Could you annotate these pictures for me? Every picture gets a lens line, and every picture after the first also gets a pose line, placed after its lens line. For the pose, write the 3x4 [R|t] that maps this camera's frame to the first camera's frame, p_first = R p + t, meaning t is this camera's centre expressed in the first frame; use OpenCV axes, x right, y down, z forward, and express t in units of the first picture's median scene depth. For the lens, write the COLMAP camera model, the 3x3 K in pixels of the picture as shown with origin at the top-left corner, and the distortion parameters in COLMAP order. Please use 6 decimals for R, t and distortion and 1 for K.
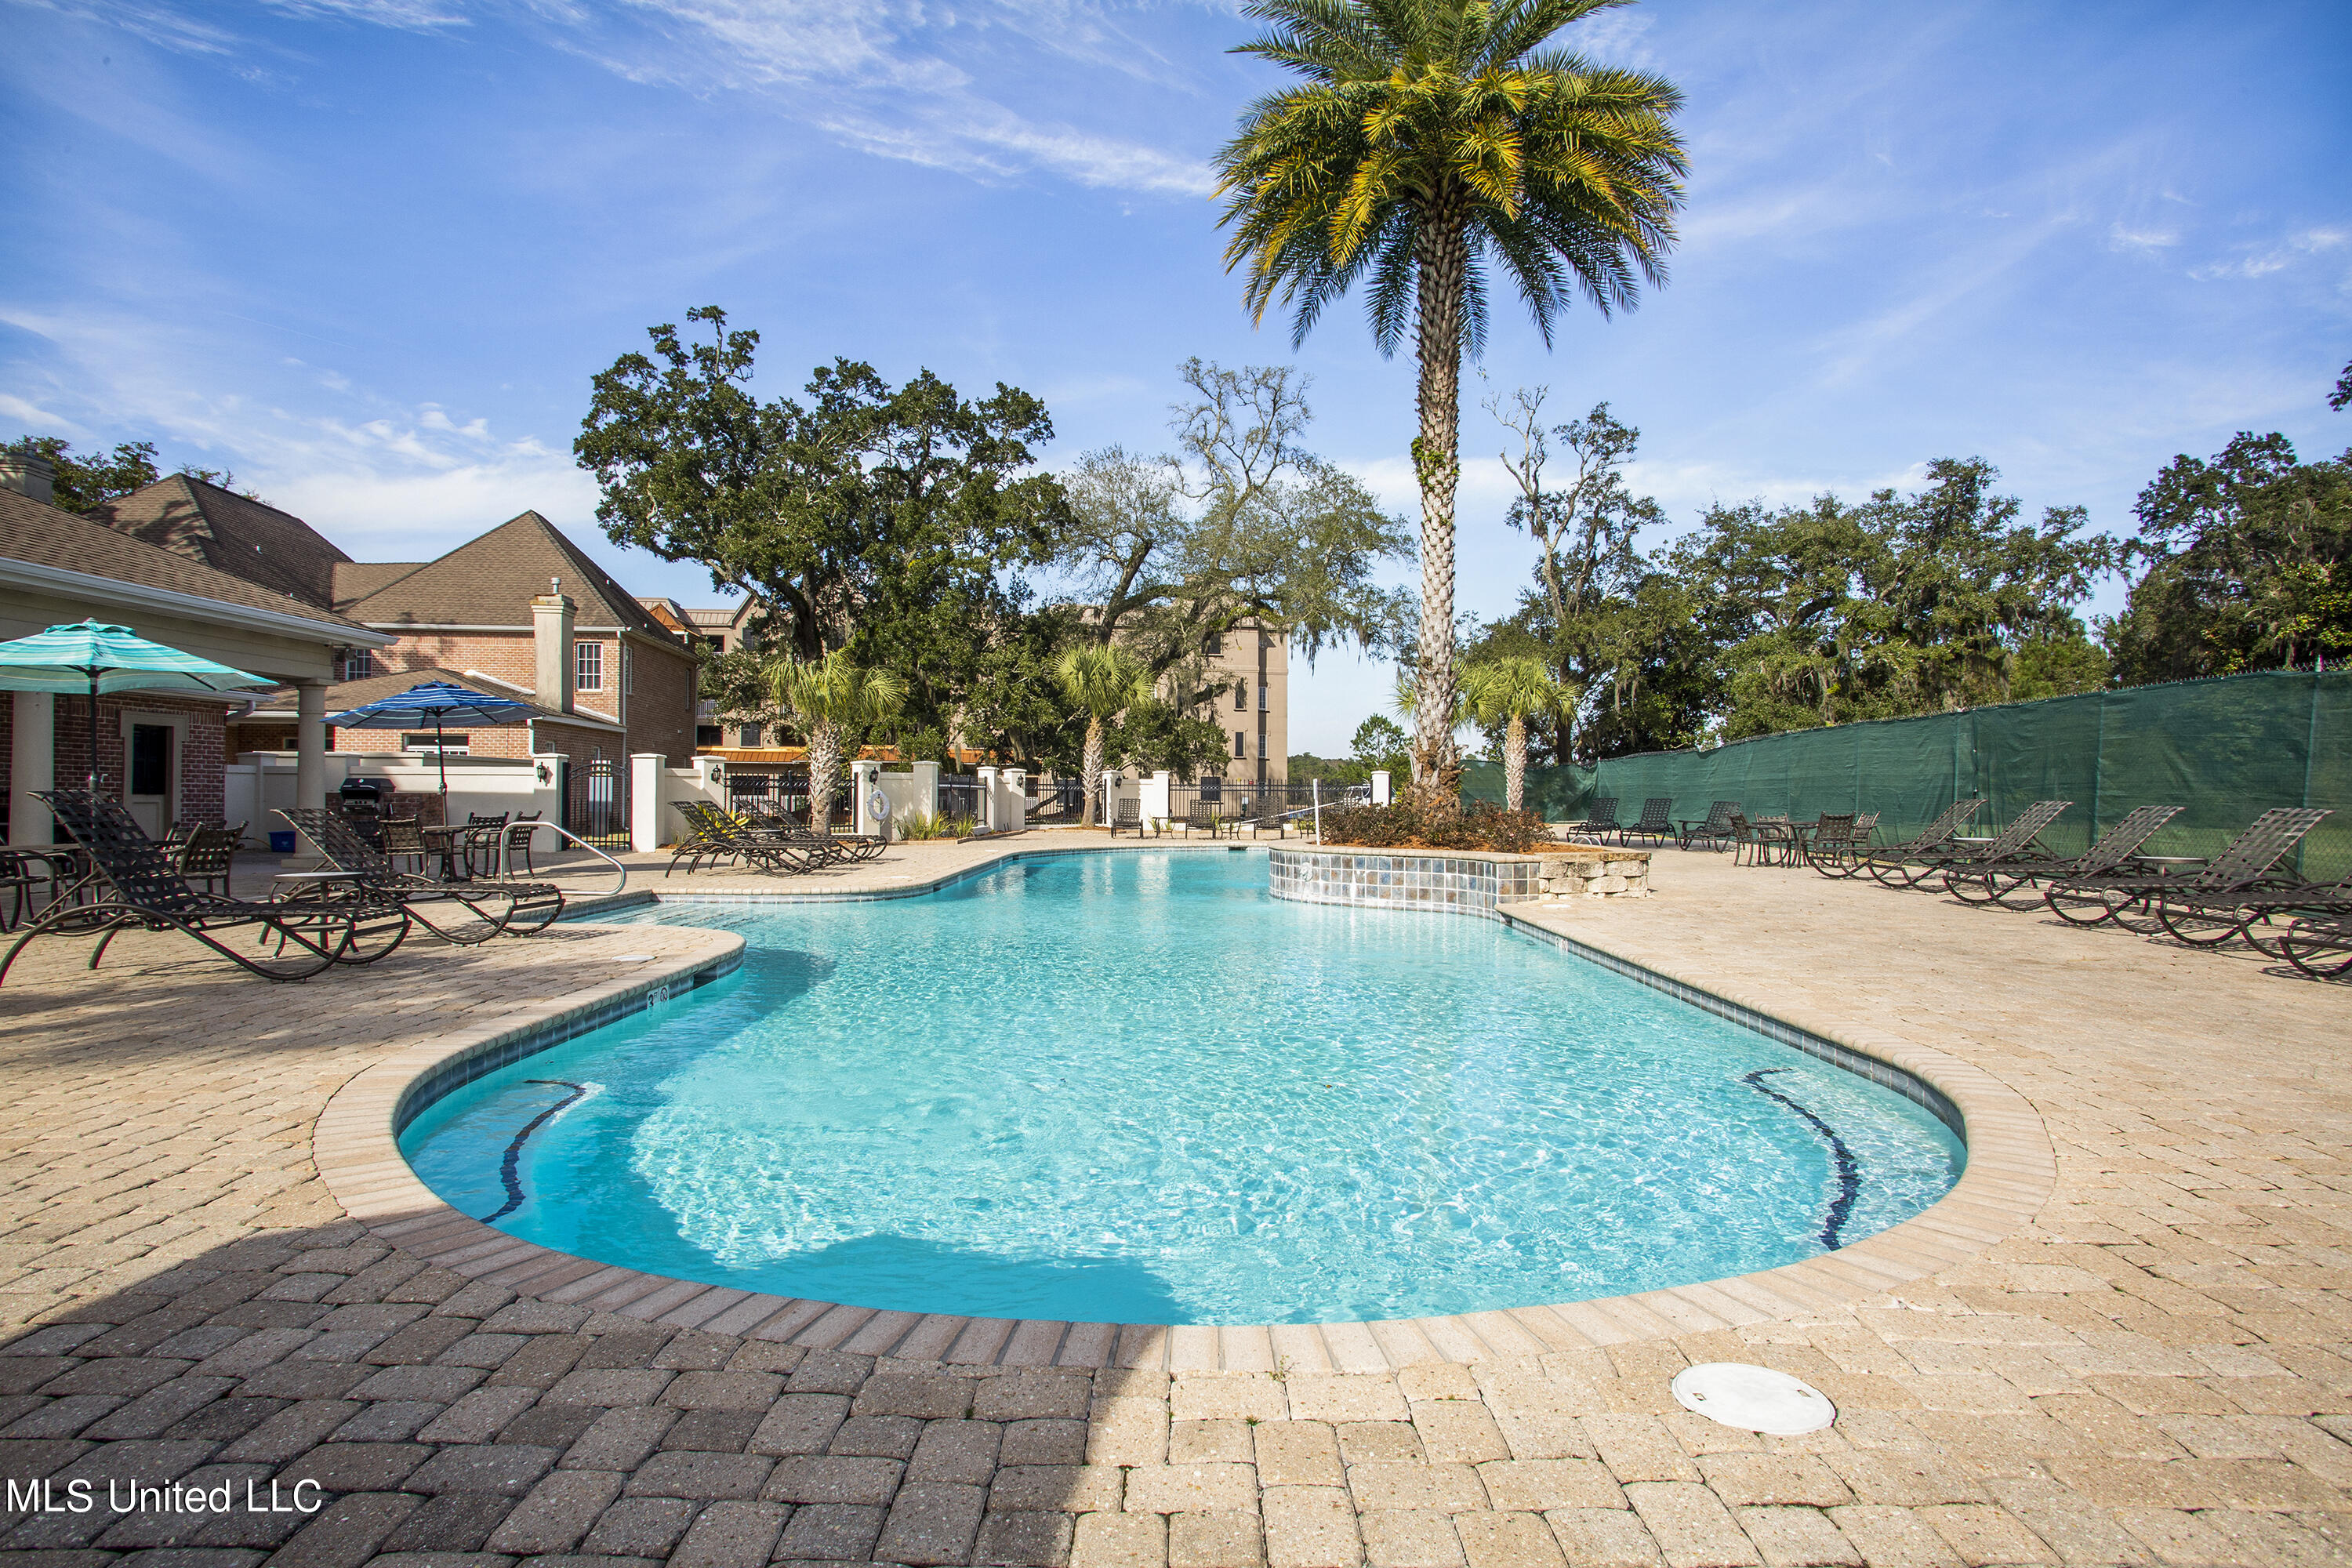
lens RADIAL K [[1257.6, 0, 1176.0], [0, 1257.6, 784.0], [0, 0, 1]] dist [-0.061061, 0.044572]
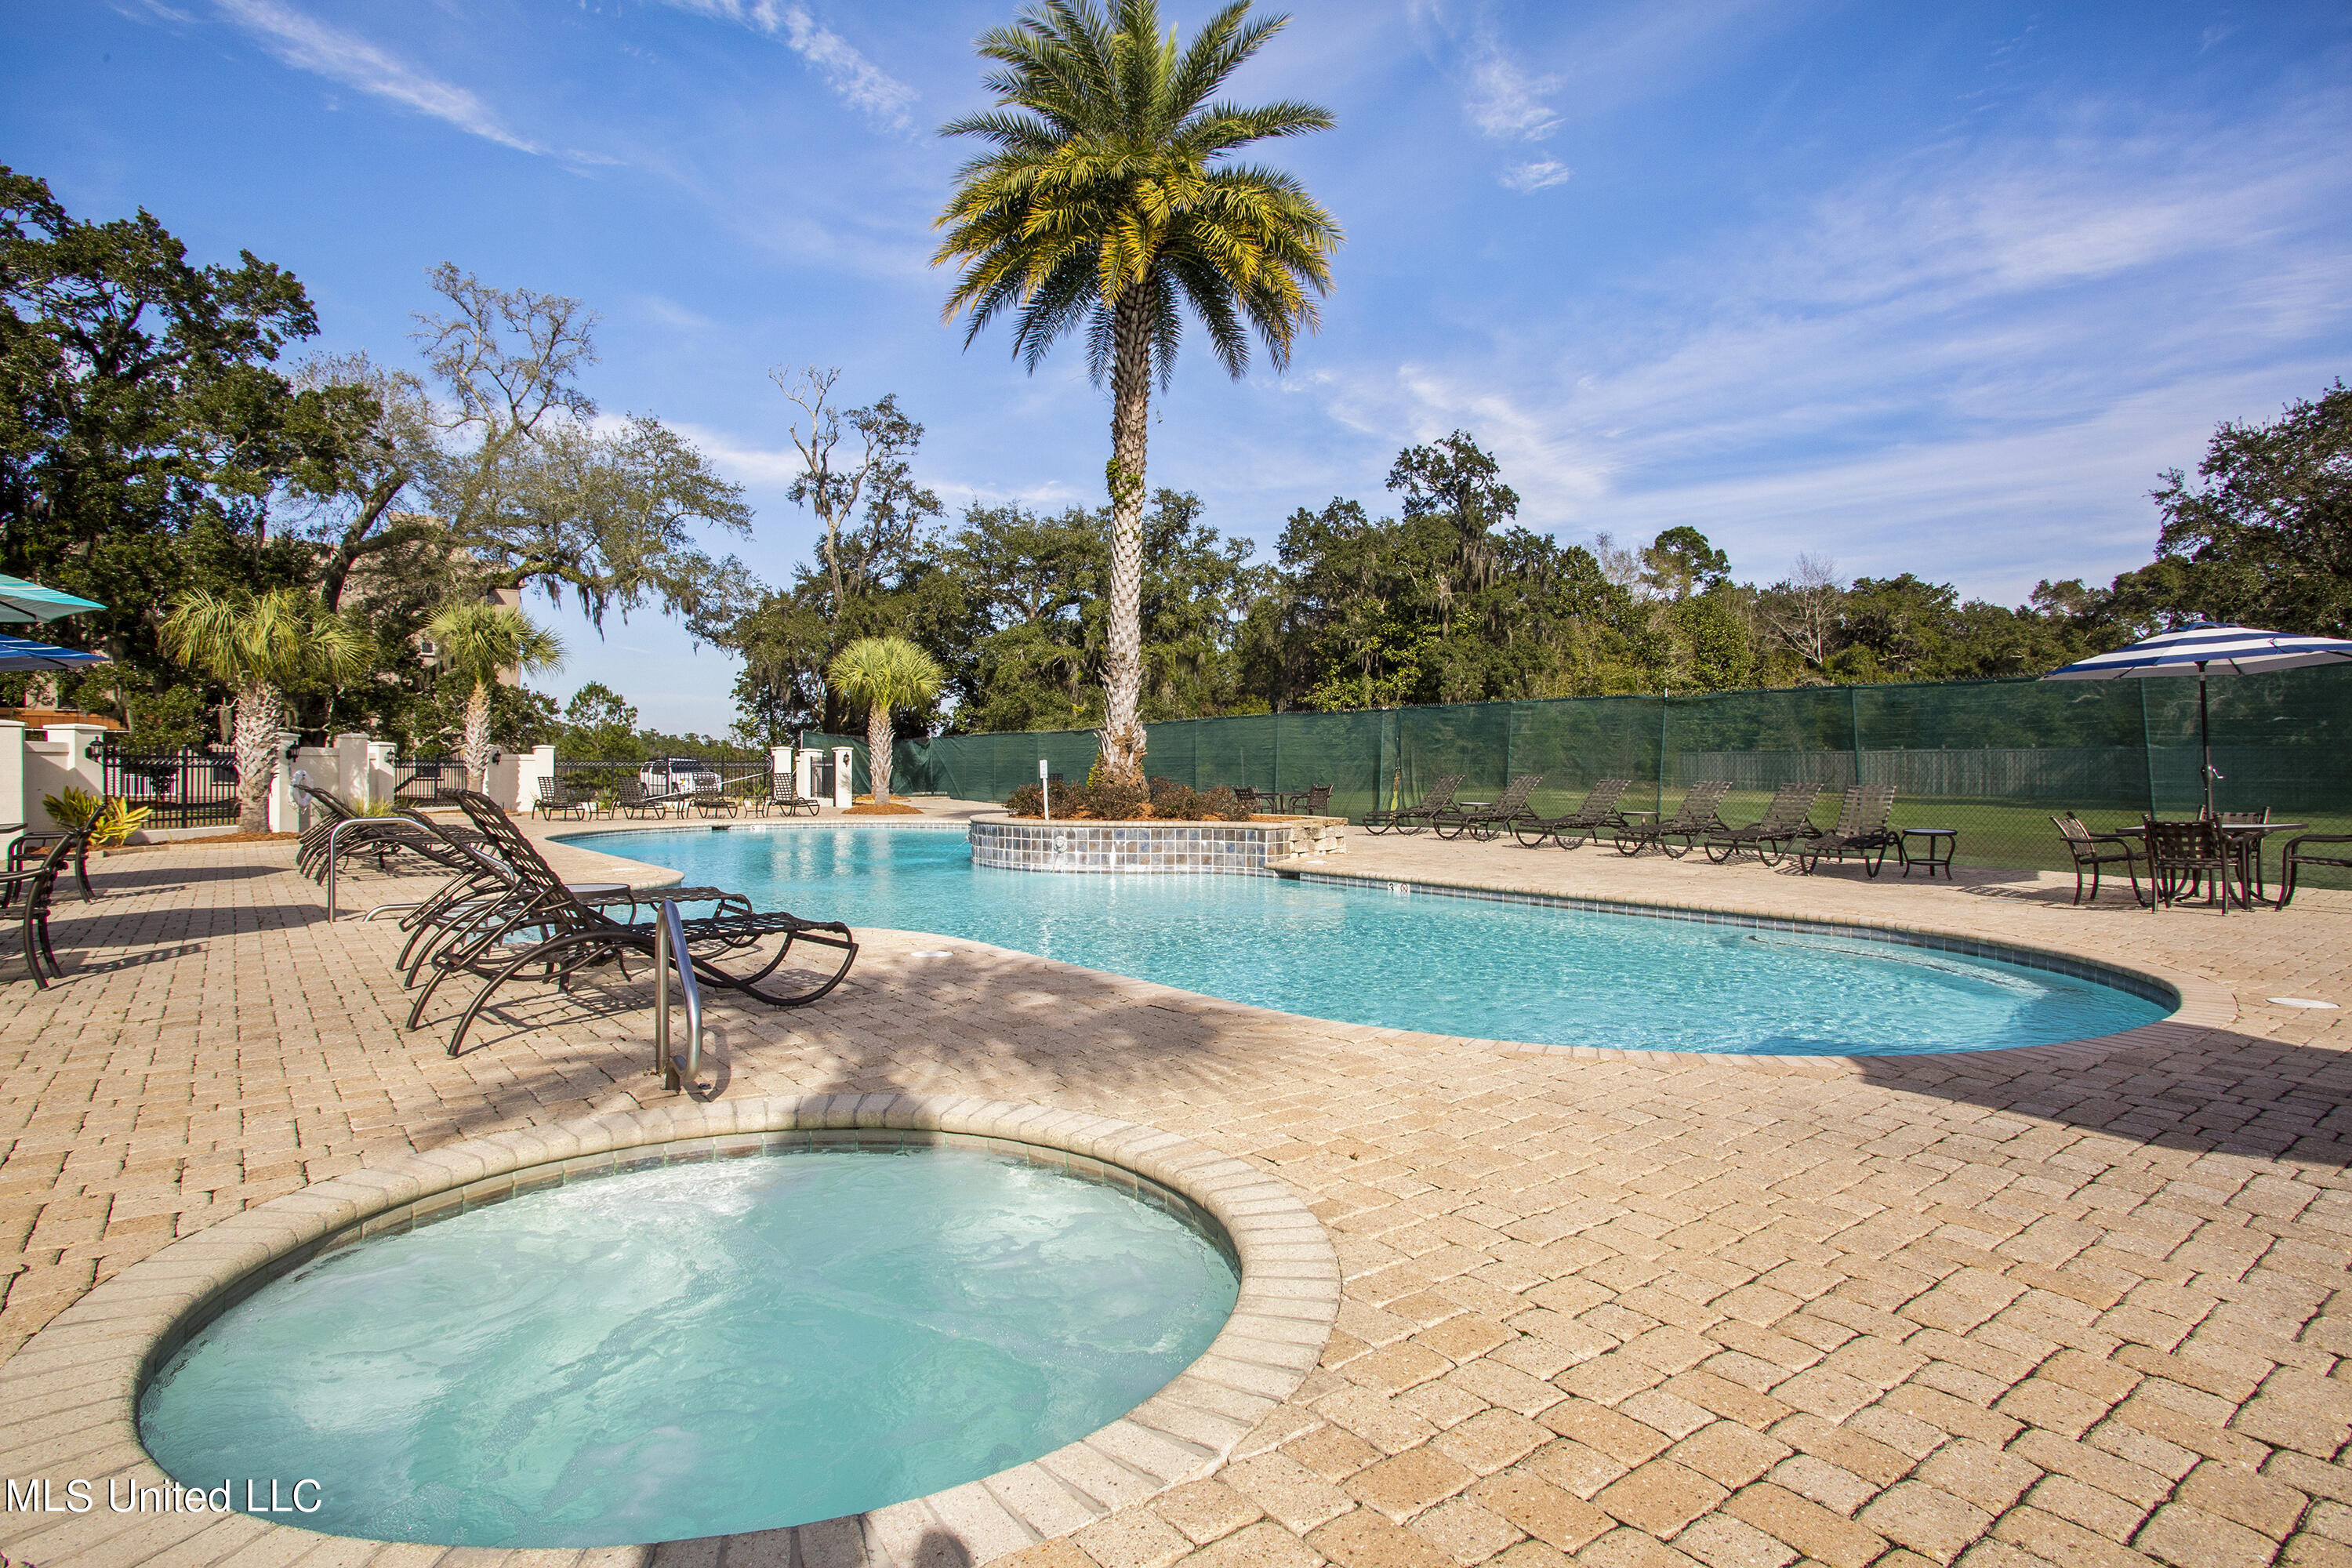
lens RADIAL K [[1257.6, 0, 1176.0], [0, 1257.6, 784.0], [0, 0, 1]] dist [-0.061061, 0.044572]
pose [[0.798903, -0.010671, 0.601366, -0.107537], [-0.002405, 0.999778, 0.020937, -0.001503], [-0.601455, -0.018173, 0.798700, 0.012513]]
